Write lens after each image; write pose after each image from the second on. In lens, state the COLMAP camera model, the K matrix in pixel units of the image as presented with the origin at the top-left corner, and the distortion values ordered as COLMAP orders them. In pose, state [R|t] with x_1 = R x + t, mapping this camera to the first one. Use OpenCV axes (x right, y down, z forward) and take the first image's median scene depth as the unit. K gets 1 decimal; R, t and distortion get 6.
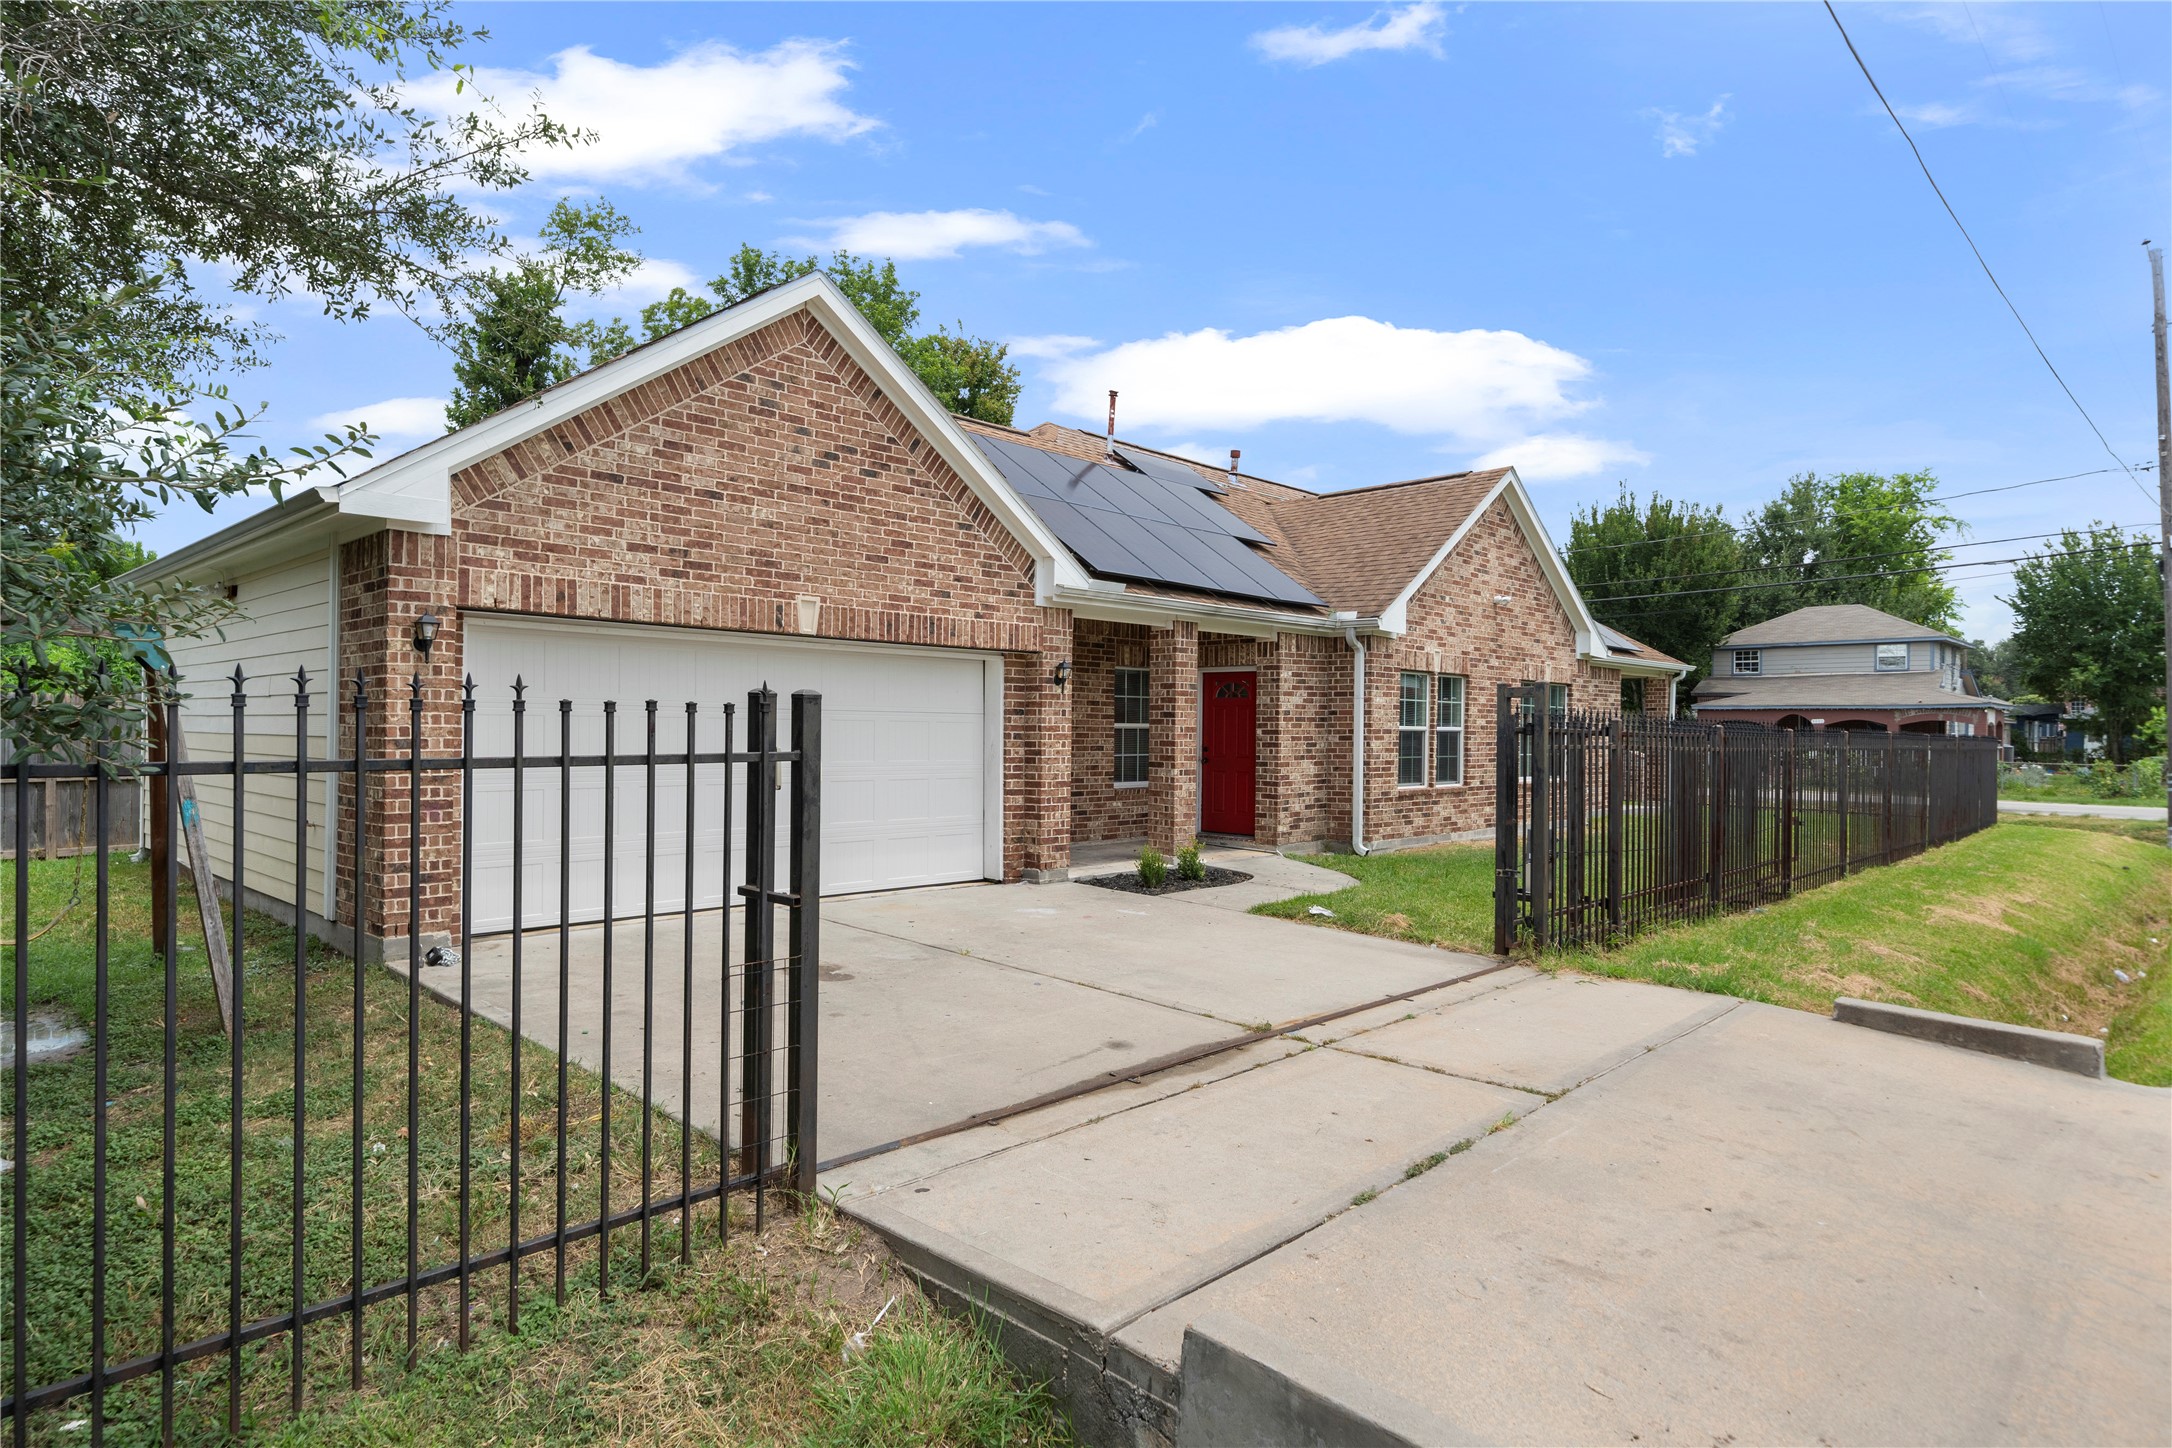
lens RADIAL K [[1221.8, 0, 1100.2], [0, 1221.8, 727.7], [0, 0, 1]] dist [-0.005530, 0.000452]
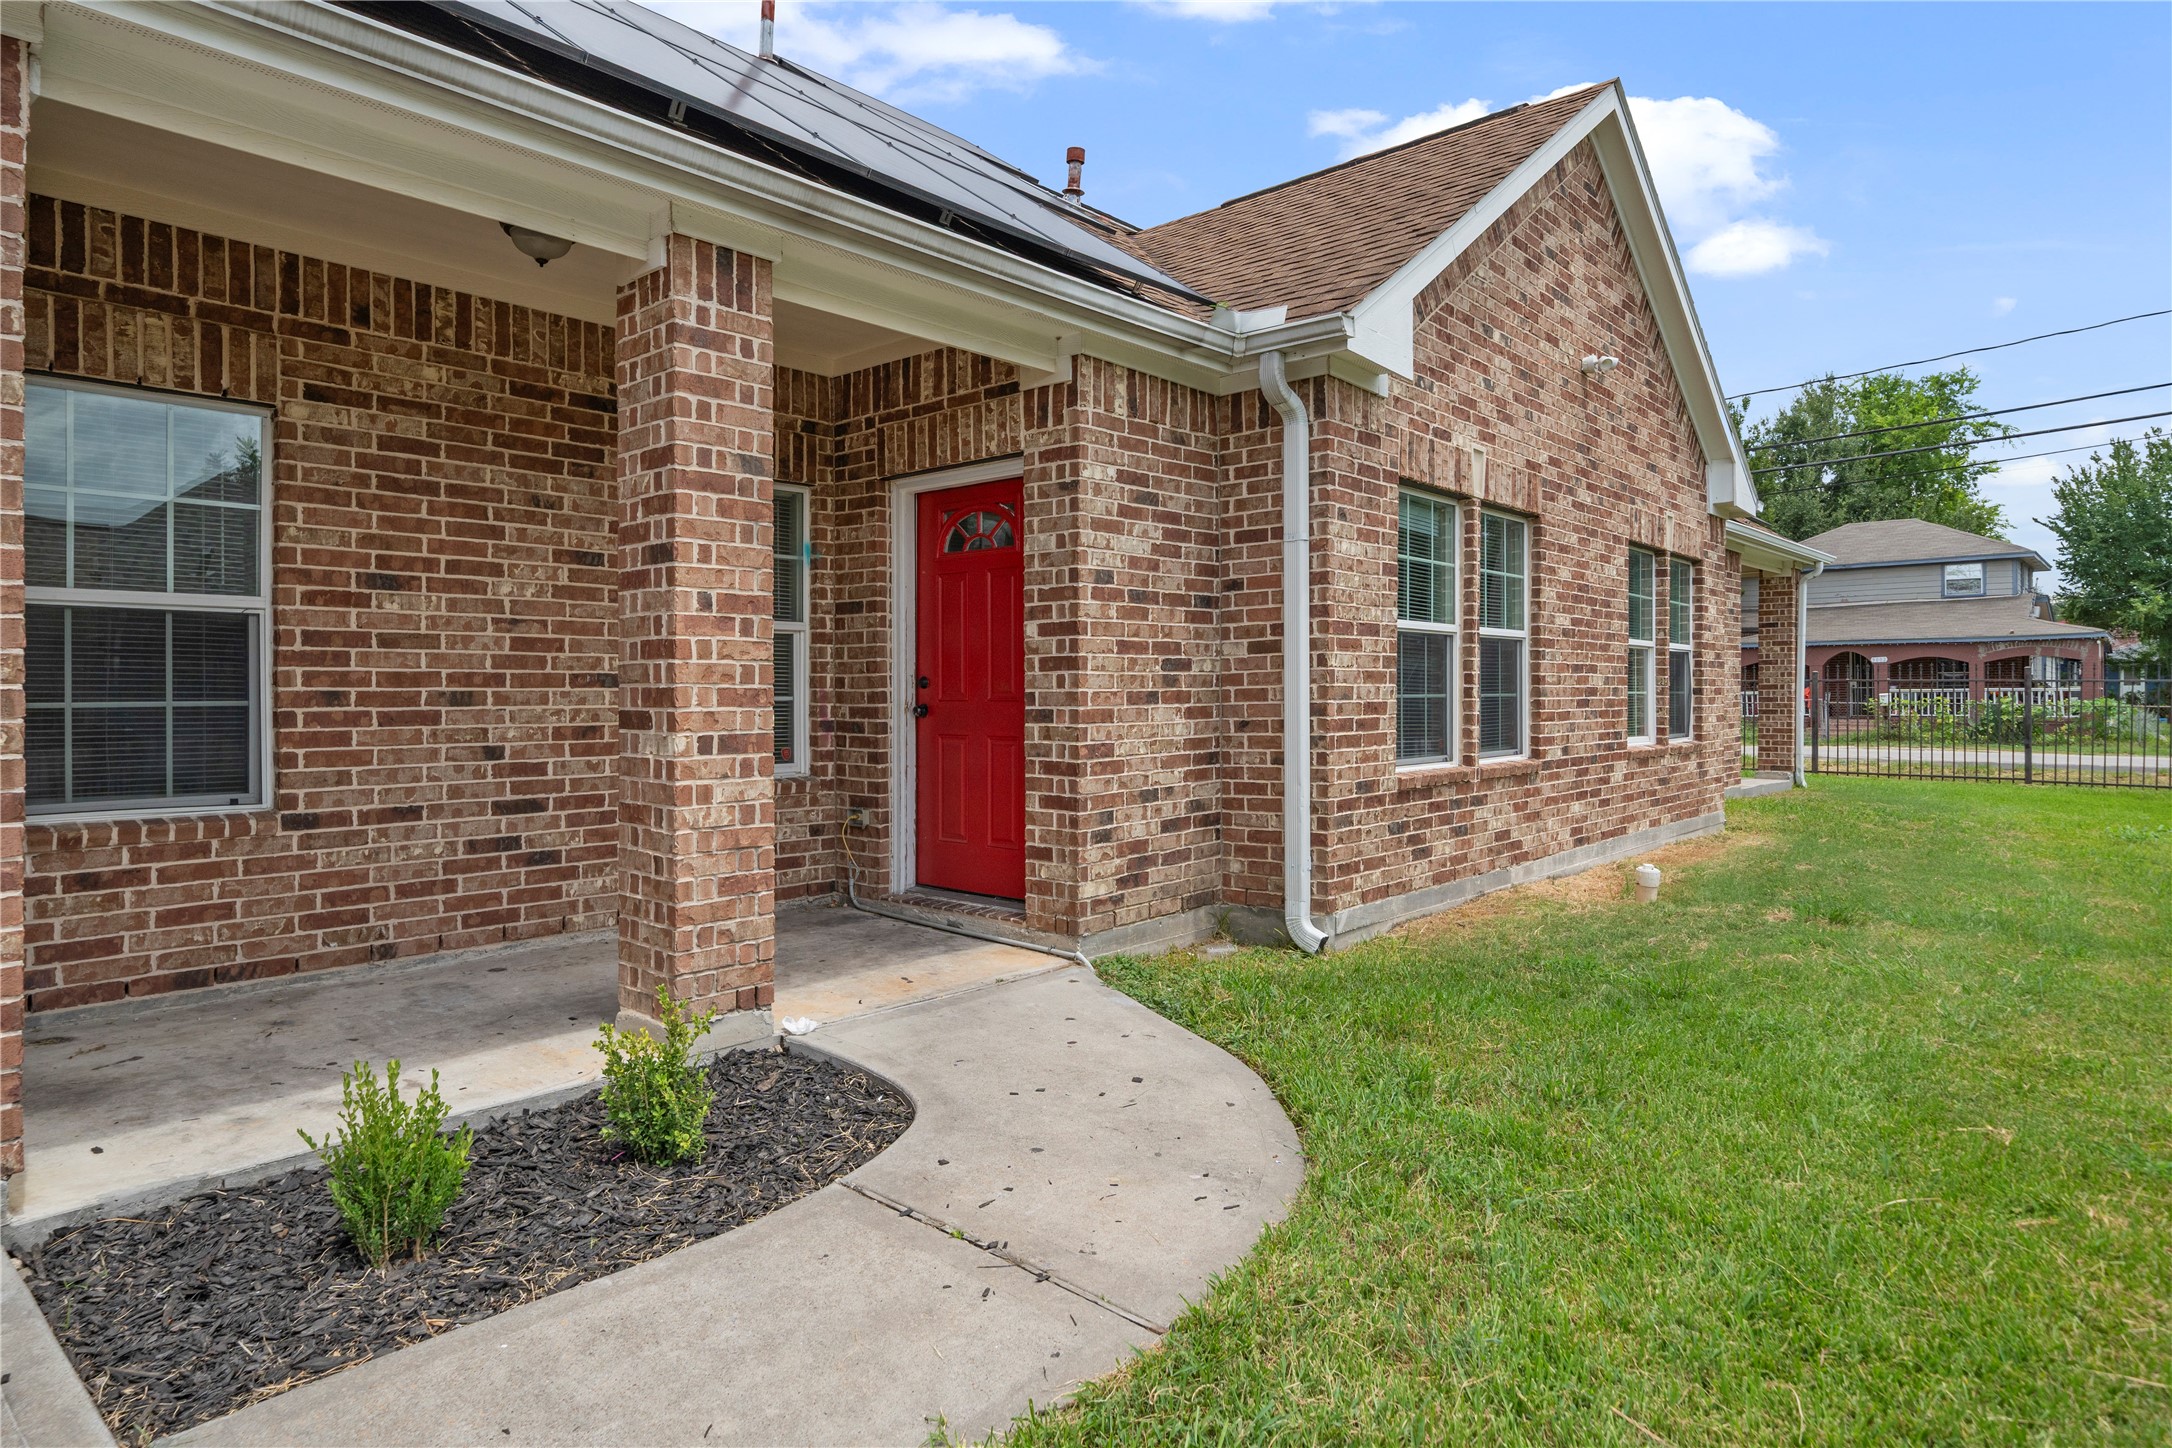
lens RADIAL K [[1221.8, 0, 1096.1], [0, 1221.8, 684.1], [0, 0, 1]] dist [-0.005530, 0.000452]
pose [[0.999421, -0.013844, 0.031086, 0.130067], [0.013982, 0.999893, -0.004254, 0.020566], [-0.031024, 0.004686, 0.999508, 0.589096]]
